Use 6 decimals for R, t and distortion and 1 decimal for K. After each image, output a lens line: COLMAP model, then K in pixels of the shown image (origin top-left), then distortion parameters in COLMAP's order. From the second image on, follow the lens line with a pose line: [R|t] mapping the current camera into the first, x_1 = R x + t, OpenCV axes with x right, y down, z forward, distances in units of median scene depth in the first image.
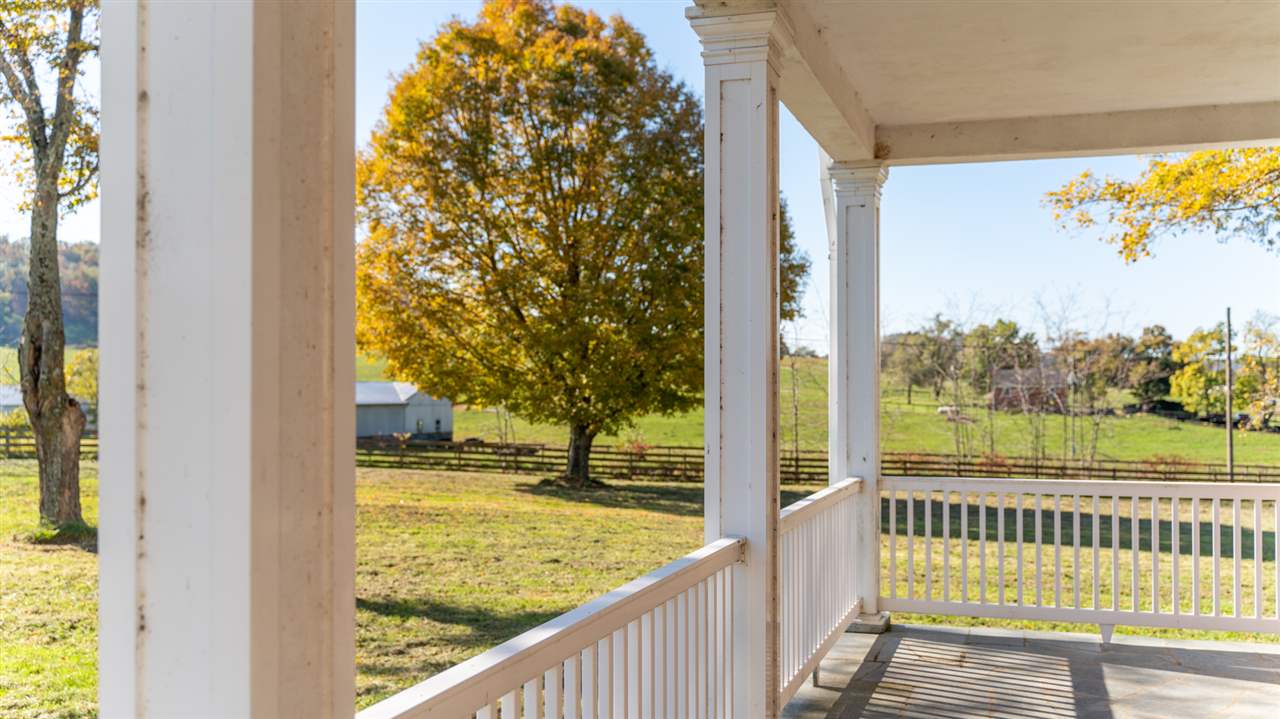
lens RADIAL K [[1146.7, 0, 640.0], [0, 1146.7, 359.5], [0, 0, 1]] dist [-0.002674, -0.001613]
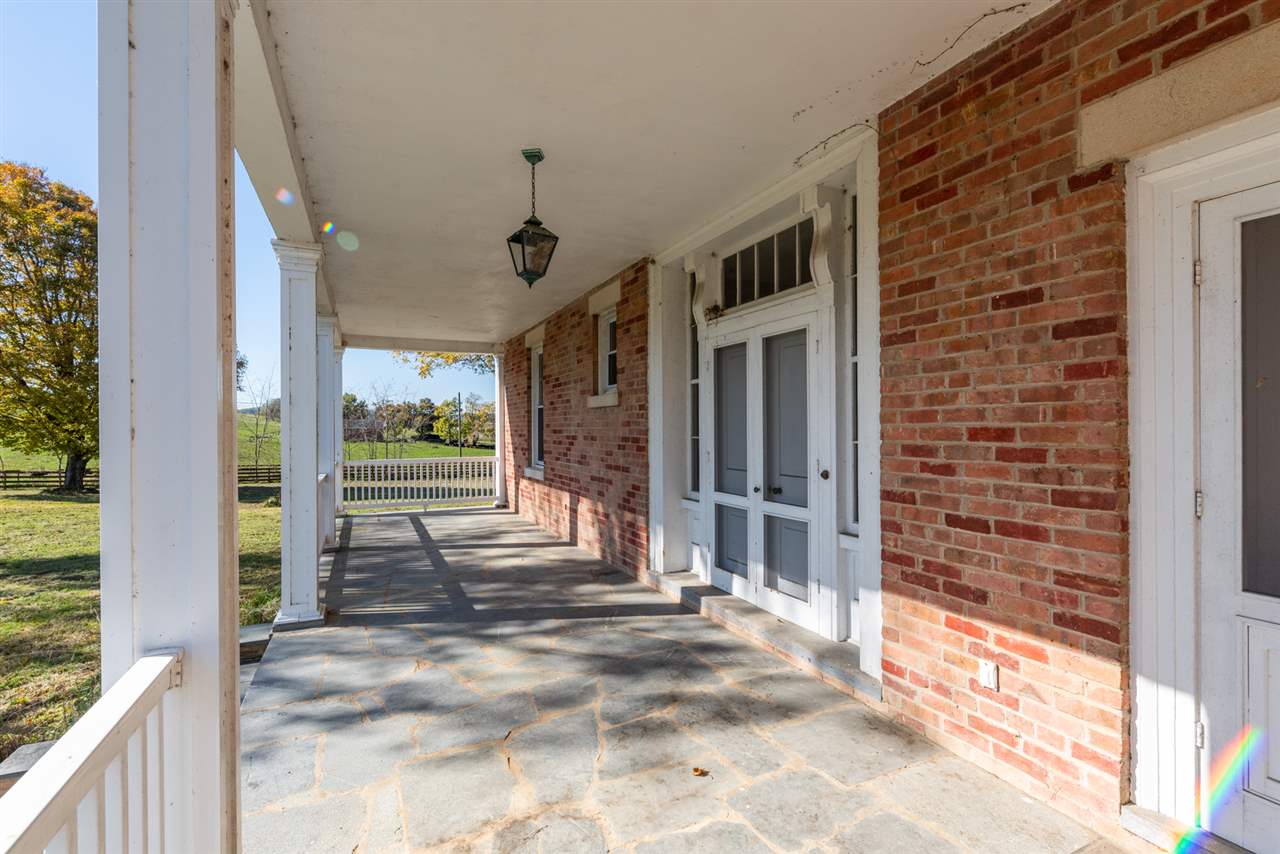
lens RADIAL K [[566.7, 0, 640.0], [0, 566.7, 427.0], [0, 0, 1]] dist [0.001730, 0.000208]
pose [[0.708553, -0.006751, 0.705626, -0.053370], [-0.008741, 0.999794, 0.018343, -0.002653], [-0.705604, -0.019165, 0.708347, -0.100917]]
